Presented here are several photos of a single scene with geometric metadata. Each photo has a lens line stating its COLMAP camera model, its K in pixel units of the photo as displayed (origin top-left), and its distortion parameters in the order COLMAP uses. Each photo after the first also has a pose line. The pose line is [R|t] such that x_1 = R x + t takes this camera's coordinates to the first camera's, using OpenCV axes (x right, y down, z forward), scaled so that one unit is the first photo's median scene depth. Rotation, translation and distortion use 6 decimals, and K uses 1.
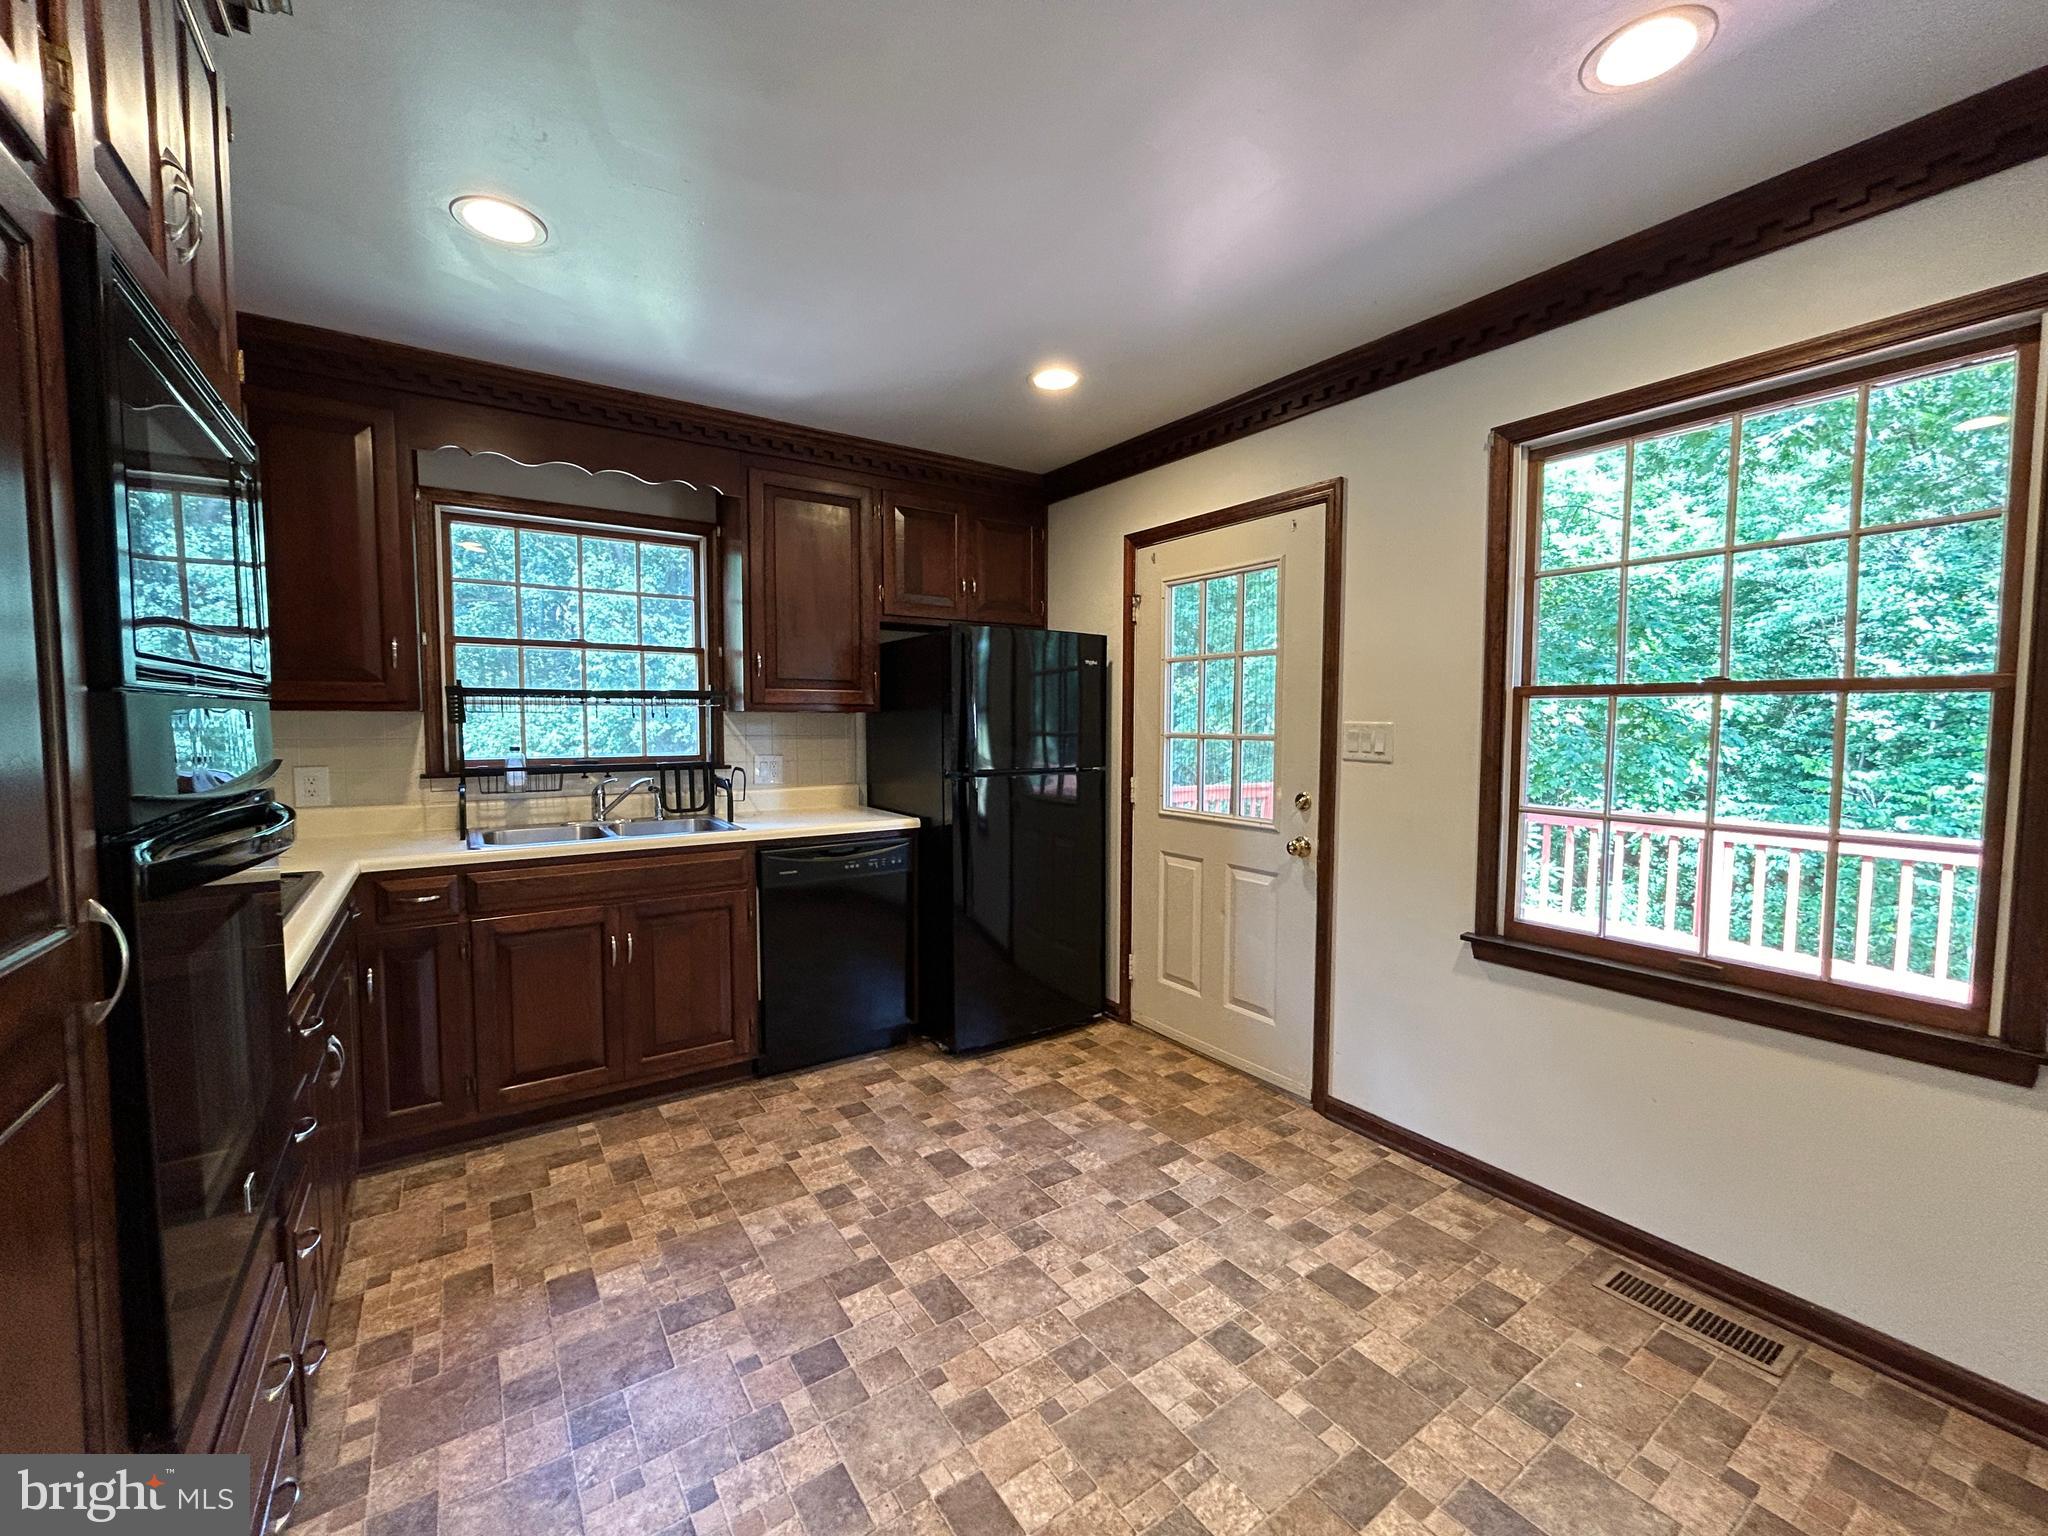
lens RADIAL K [[830.7, 0, 1017.3], [0, 830.7, 765.6], [0, 0, 1]] dist [-0.000369, 0.000886]
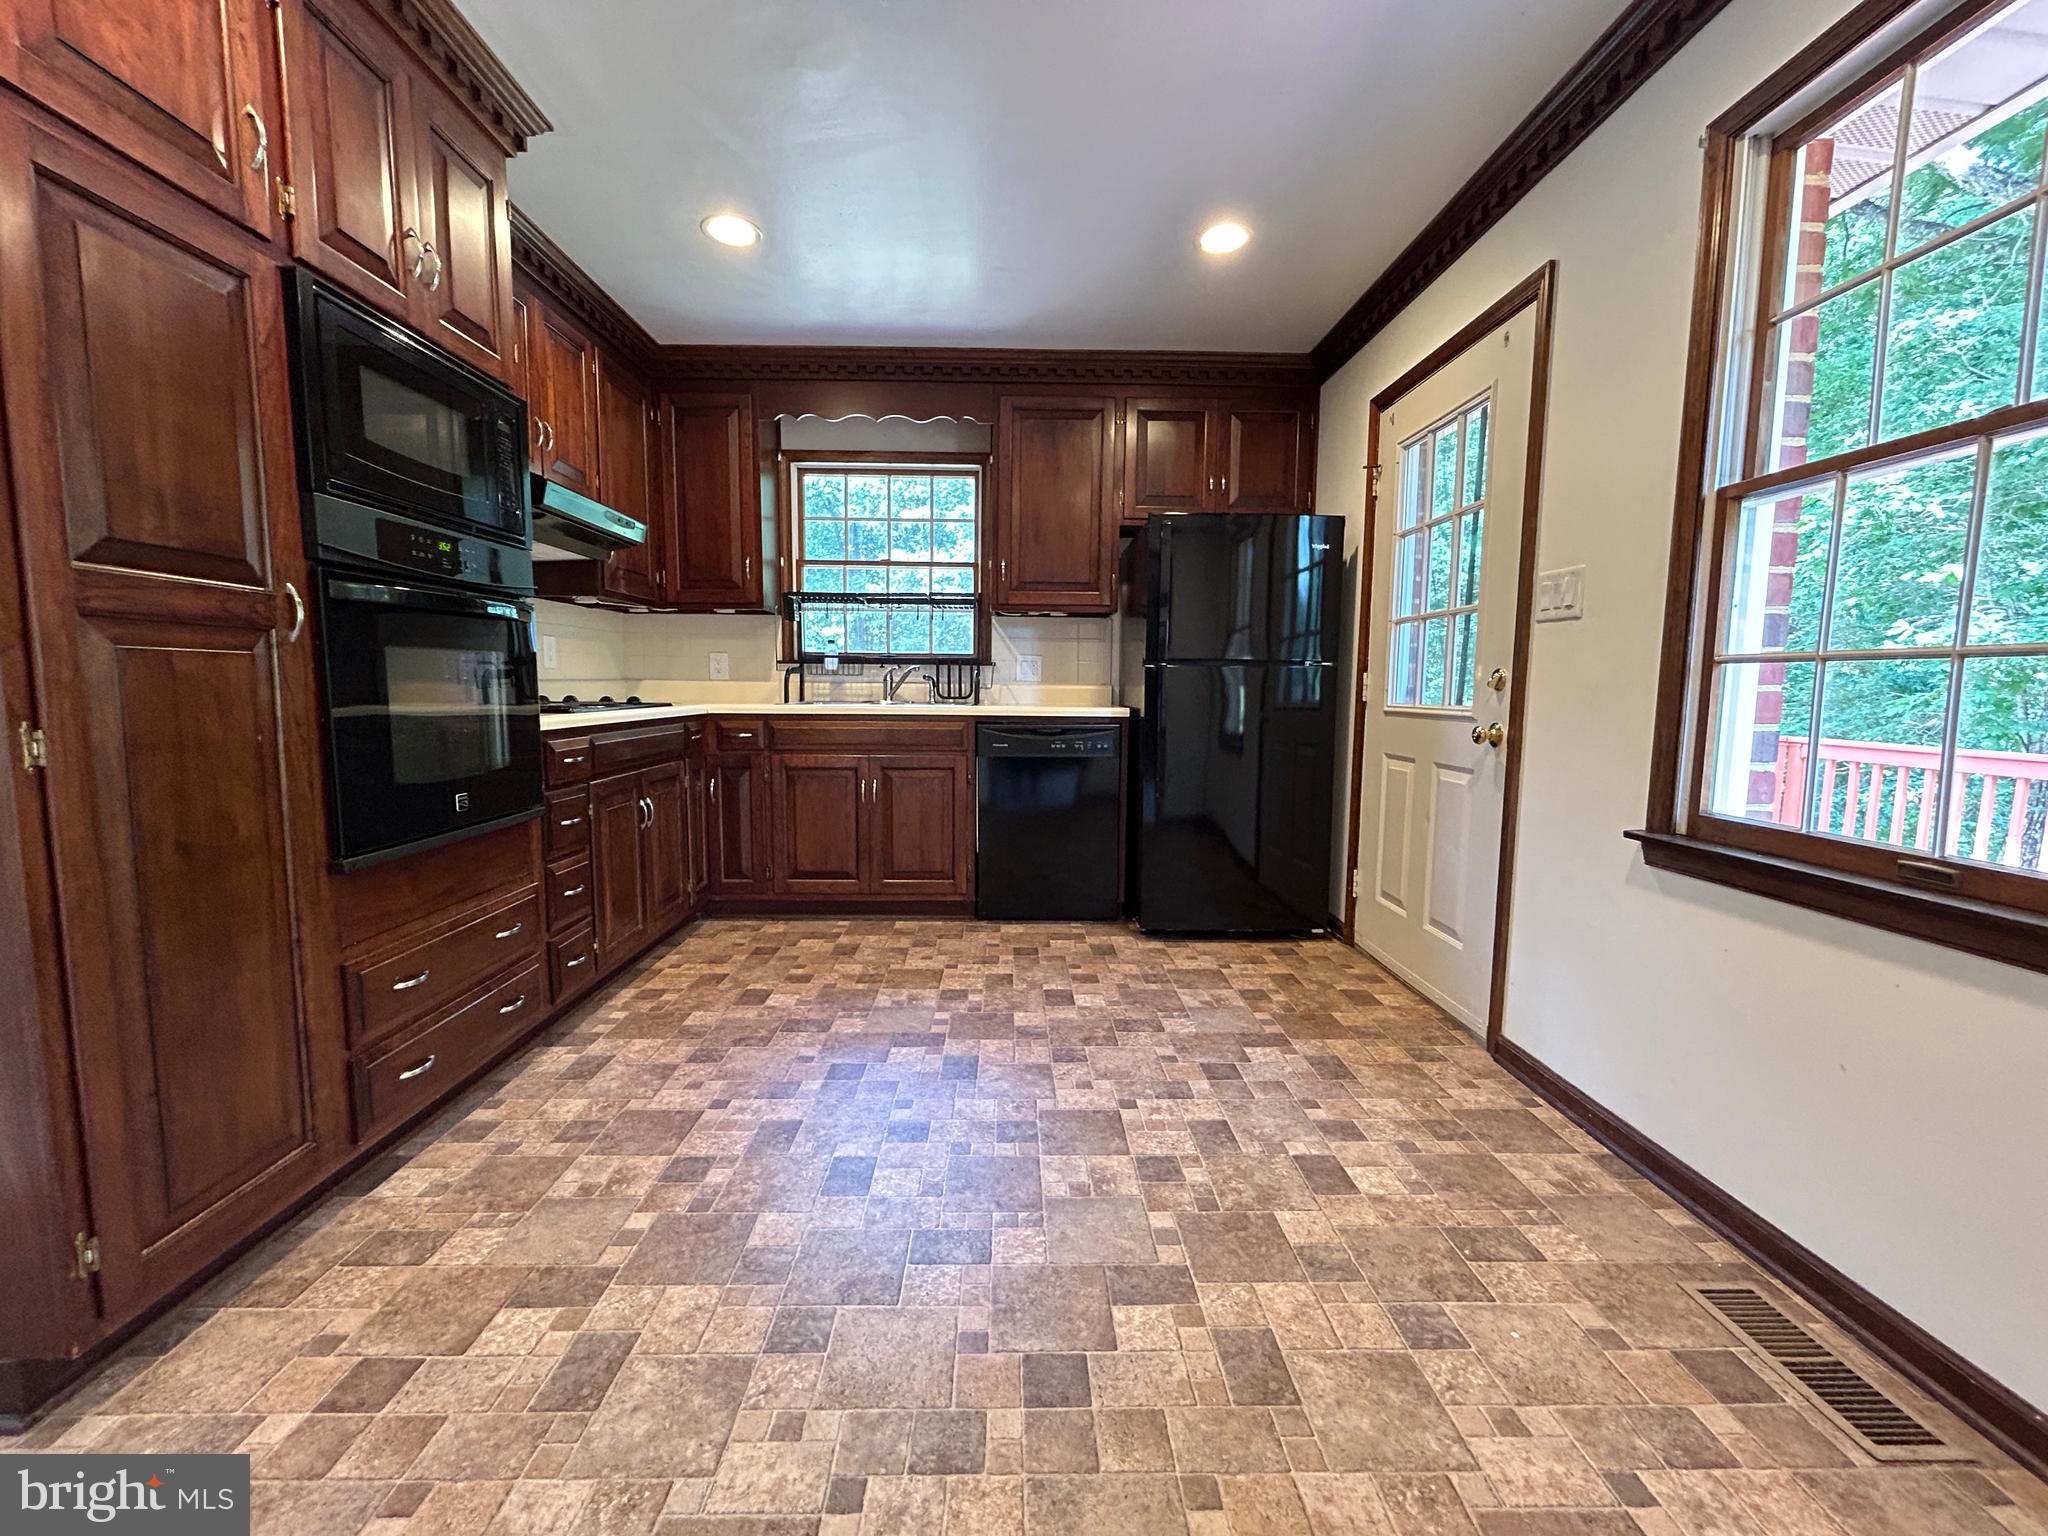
lens RADIAL K [[830.7, 0, 1019.0], [0, 830.7, 765.1], [0, 0, 1]] dist [-0.000369, 0.000886]
pose [[0.836356, 0.058514, -0.545055, 0.397647], [-0.038935, 0.998117, 0.047408, 0.106350], [0.546802, -0.018428, 0.837059, 0.050146]]
